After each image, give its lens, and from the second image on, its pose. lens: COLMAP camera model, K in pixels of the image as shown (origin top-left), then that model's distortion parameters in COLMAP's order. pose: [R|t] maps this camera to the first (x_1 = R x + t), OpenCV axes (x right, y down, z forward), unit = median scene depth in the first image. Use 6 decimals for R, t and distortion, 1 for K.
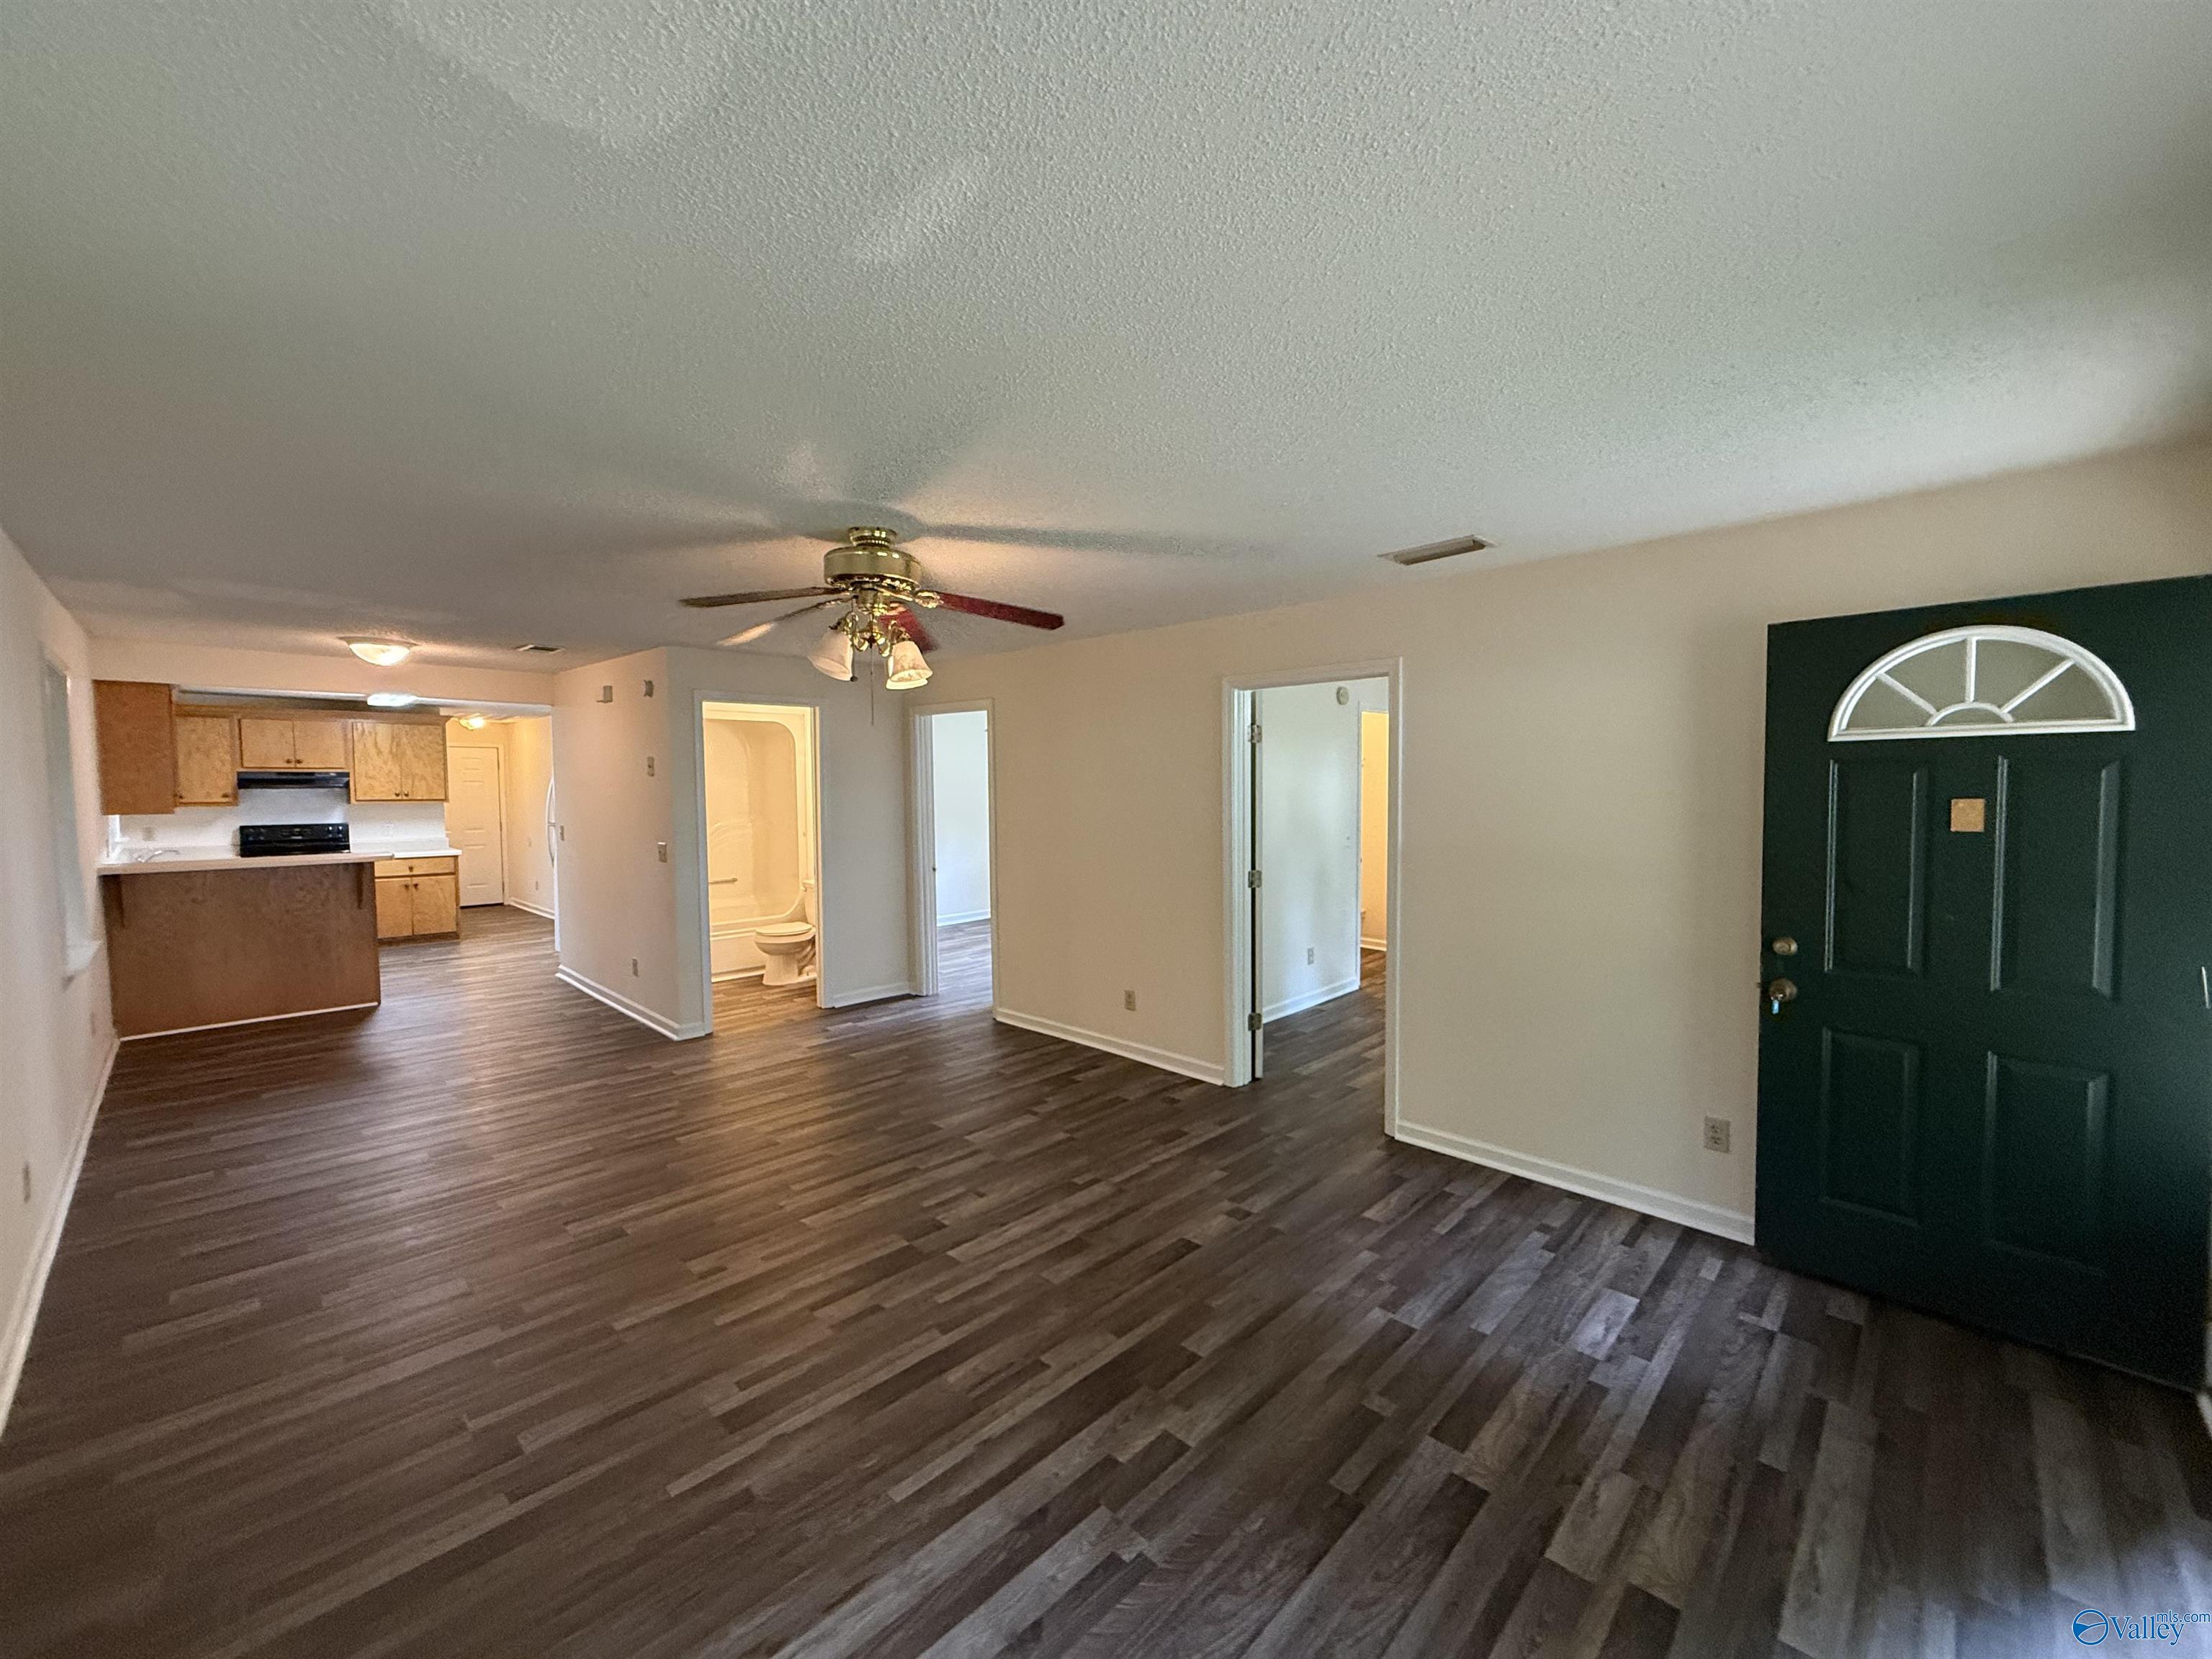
lens RADIAL K [[874.9, 0, 1104.3], [0, 874.9, 819.1], [0, 0, 1]] dist [-0.002127, 0.000710]
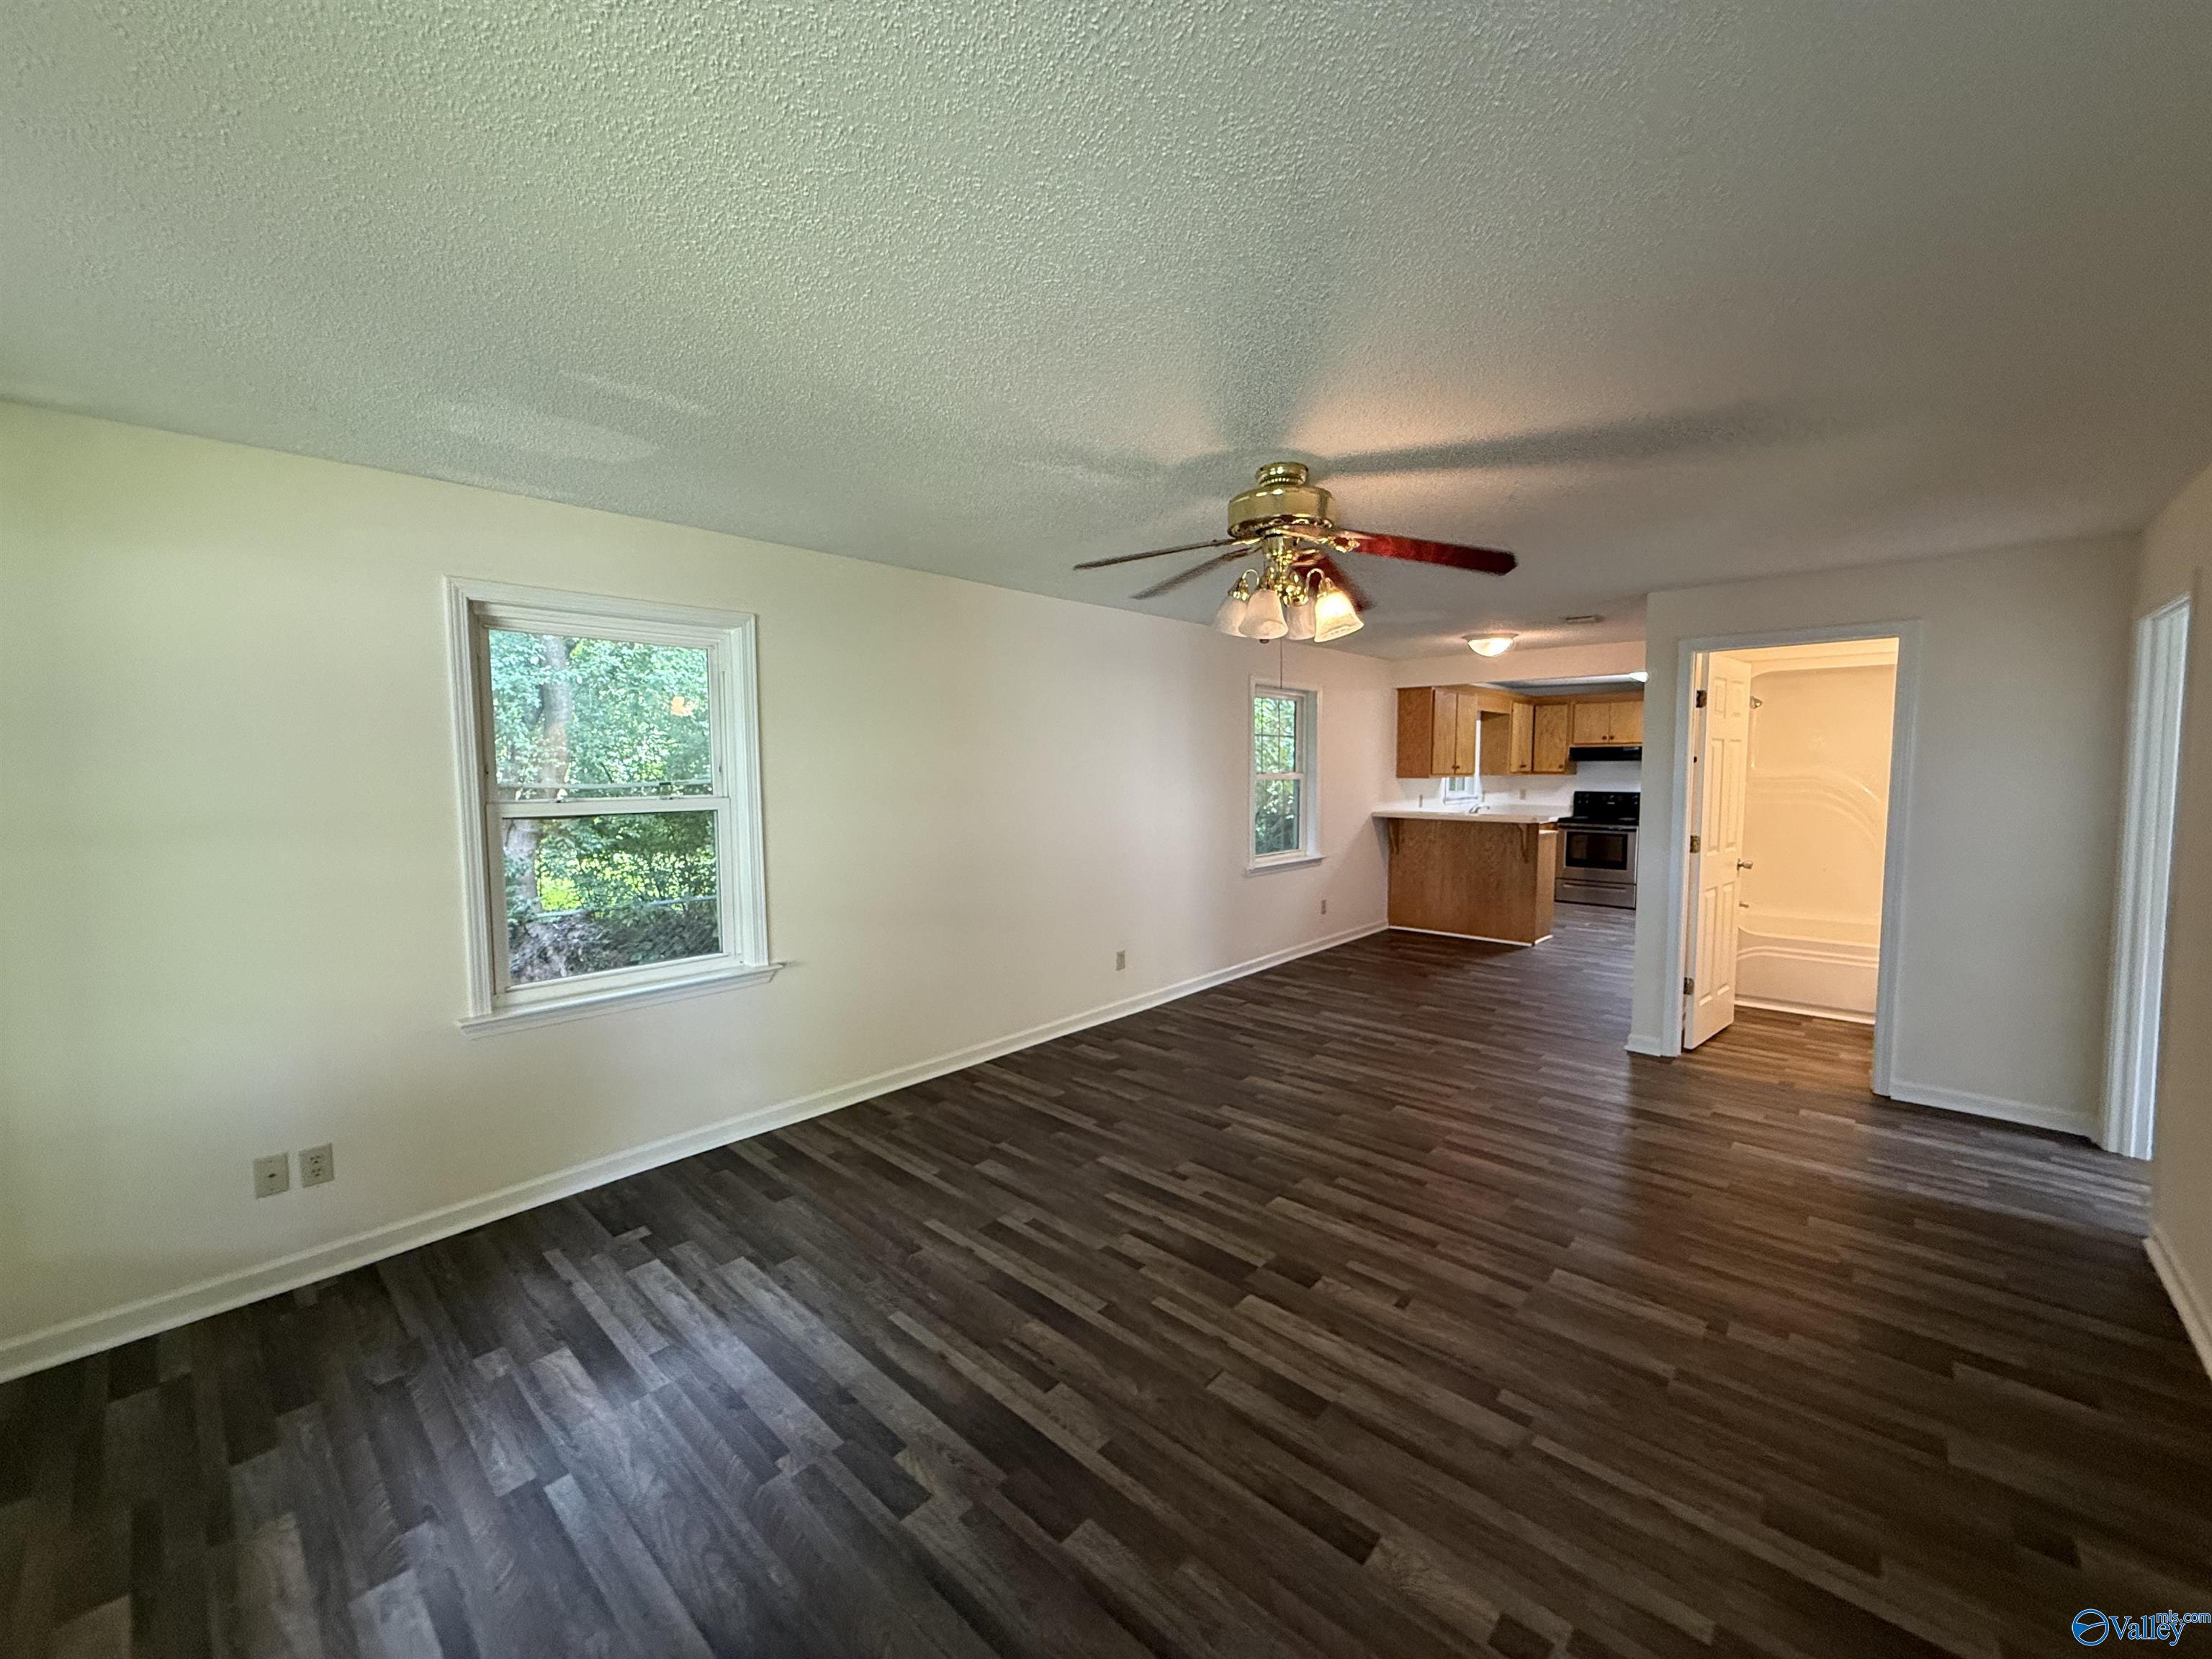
lens RADIAL K [[874.9, 0, 1106.8], [0, 874.9, 849.0], [0, 0, 1]] dist [-0.002127, 0.000710]
pose [[0.036827, 0.101253, -0.994179, 0.609477], [-0.037966, 0.994277, 0.099857, -0.025686], [0.998600, 0.034067, 0.040460, 0.774278]]
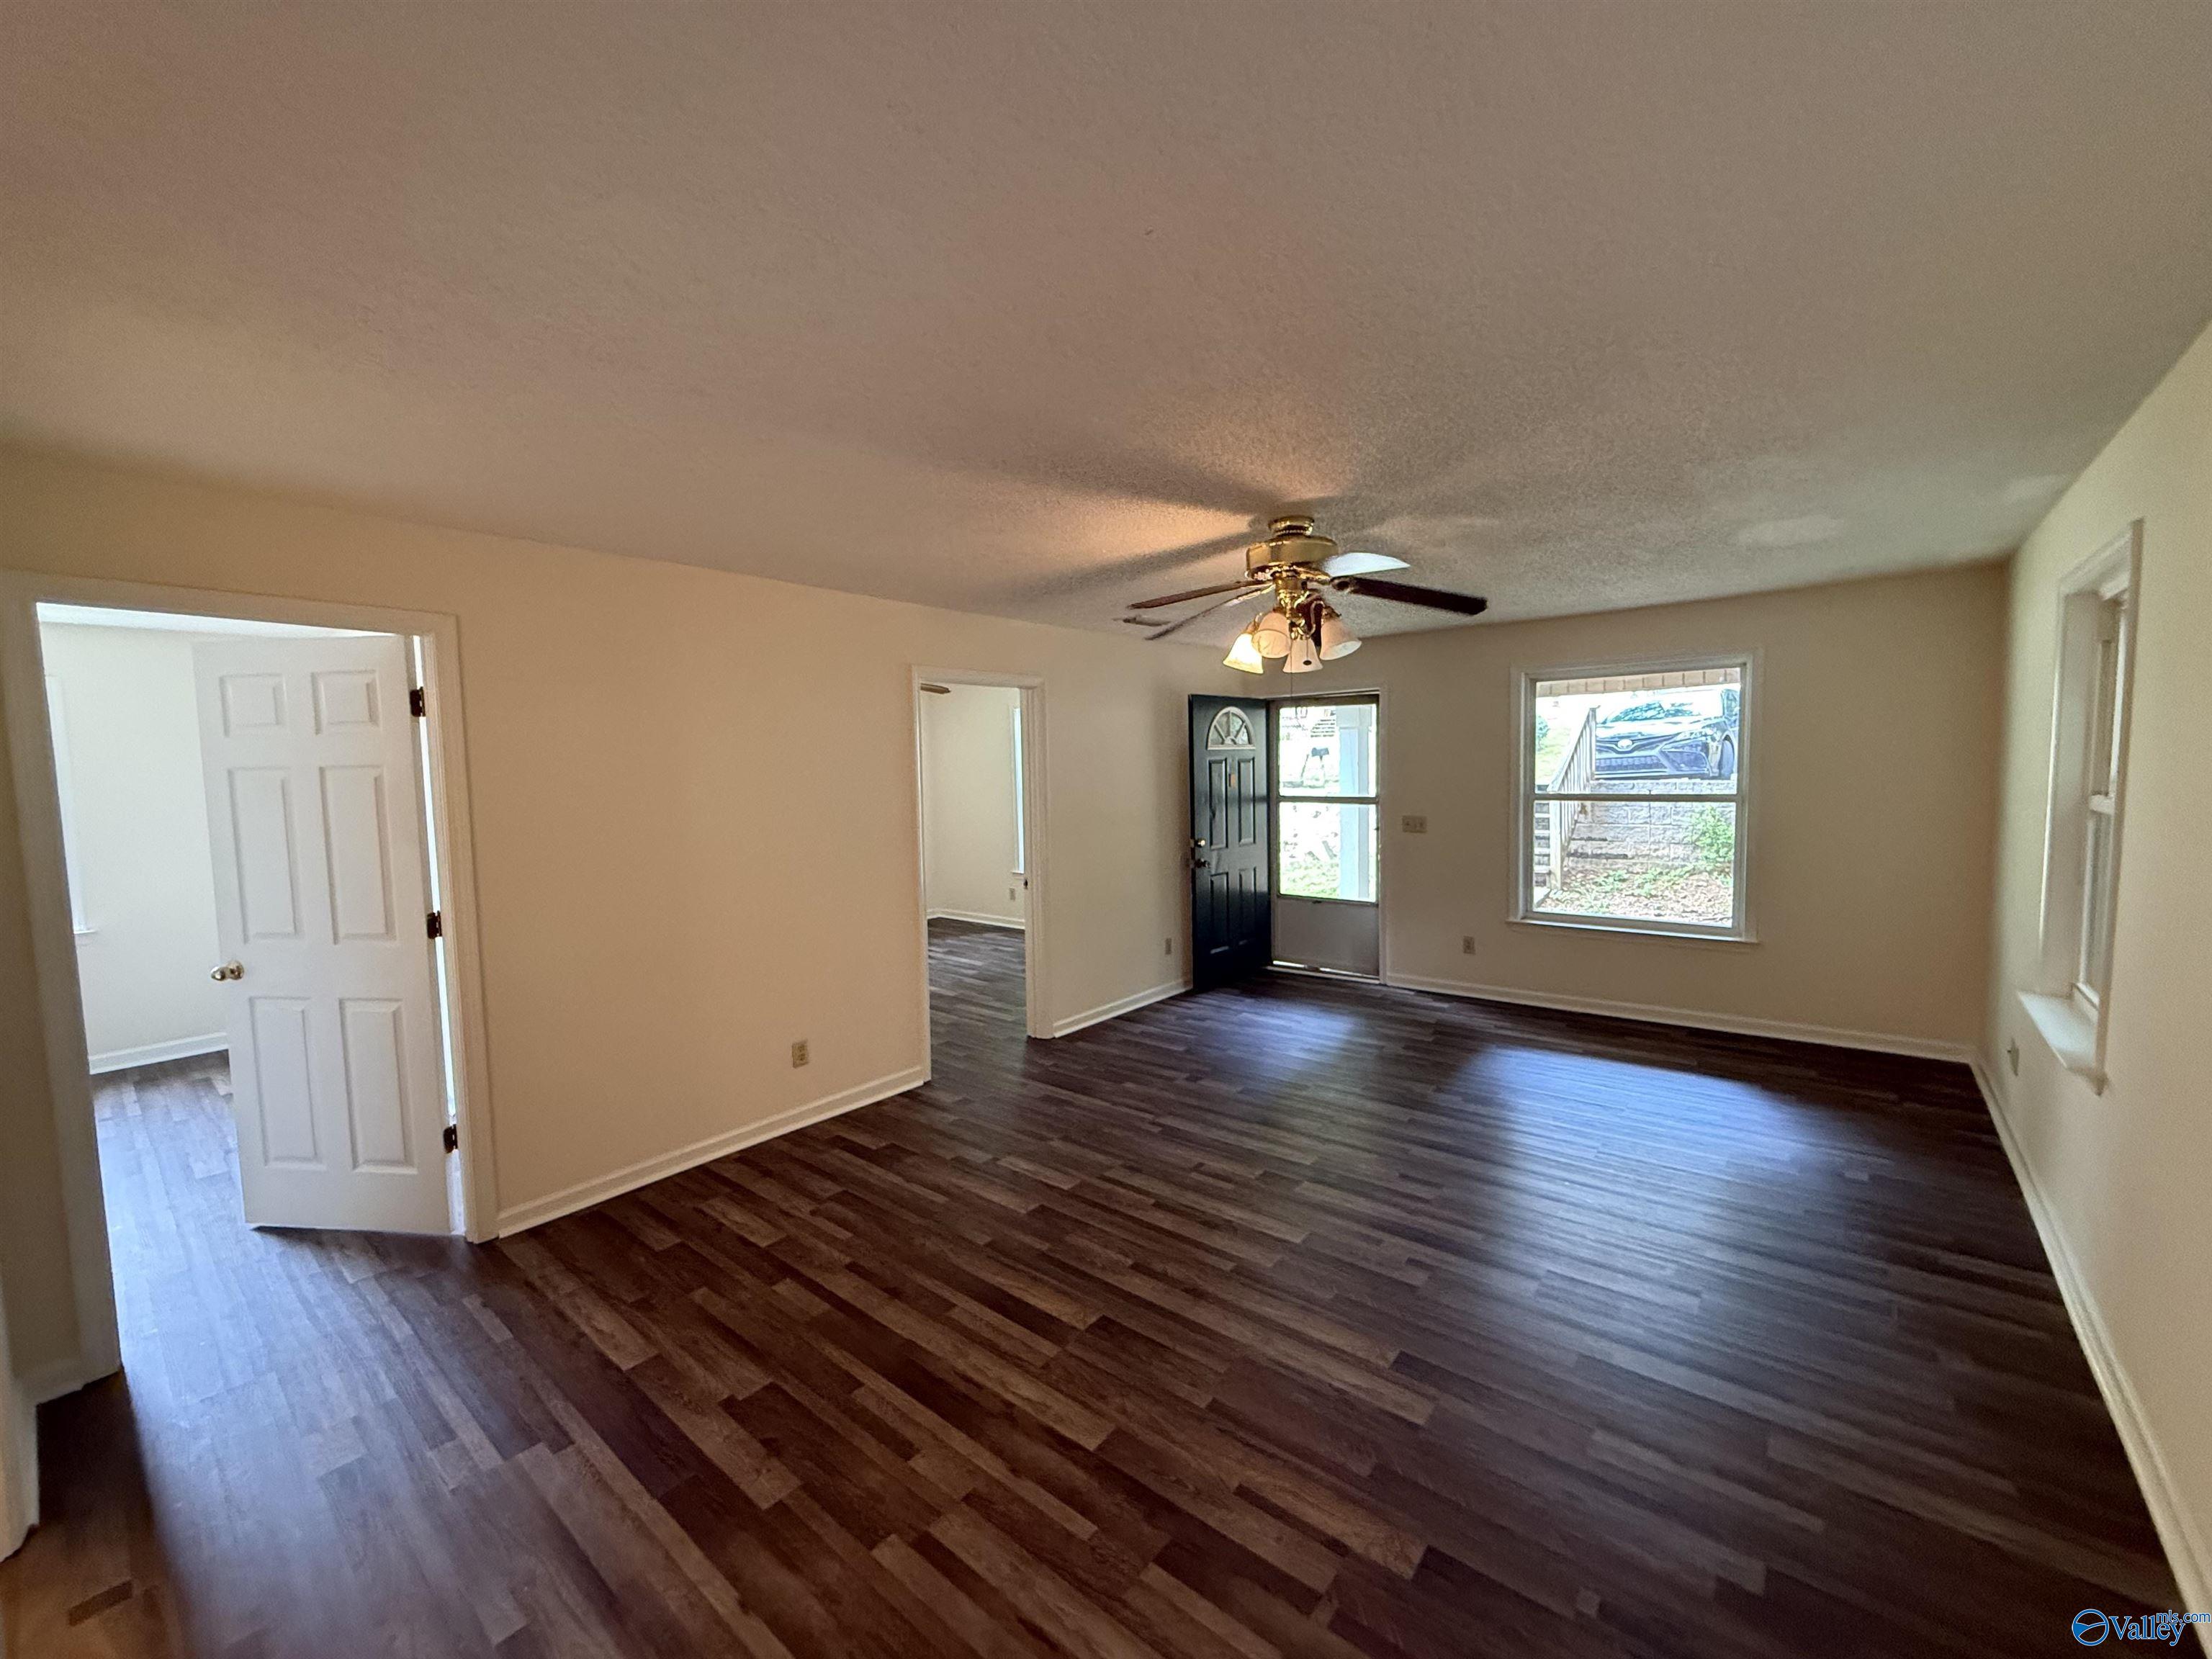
lens RADIAL K [[874.9, 0, 1101.5], [0, 874.9, 820.6], [0, 0, 1]] dist [-0.002127, 0.000710]
pose [[-0.072799, -0.054729, 0.995844, -1.257933], [0.061583, 0.996341, 0.059258, -0.051229], [-0.995444, 0.065641, -0.069162, 1.276937]]
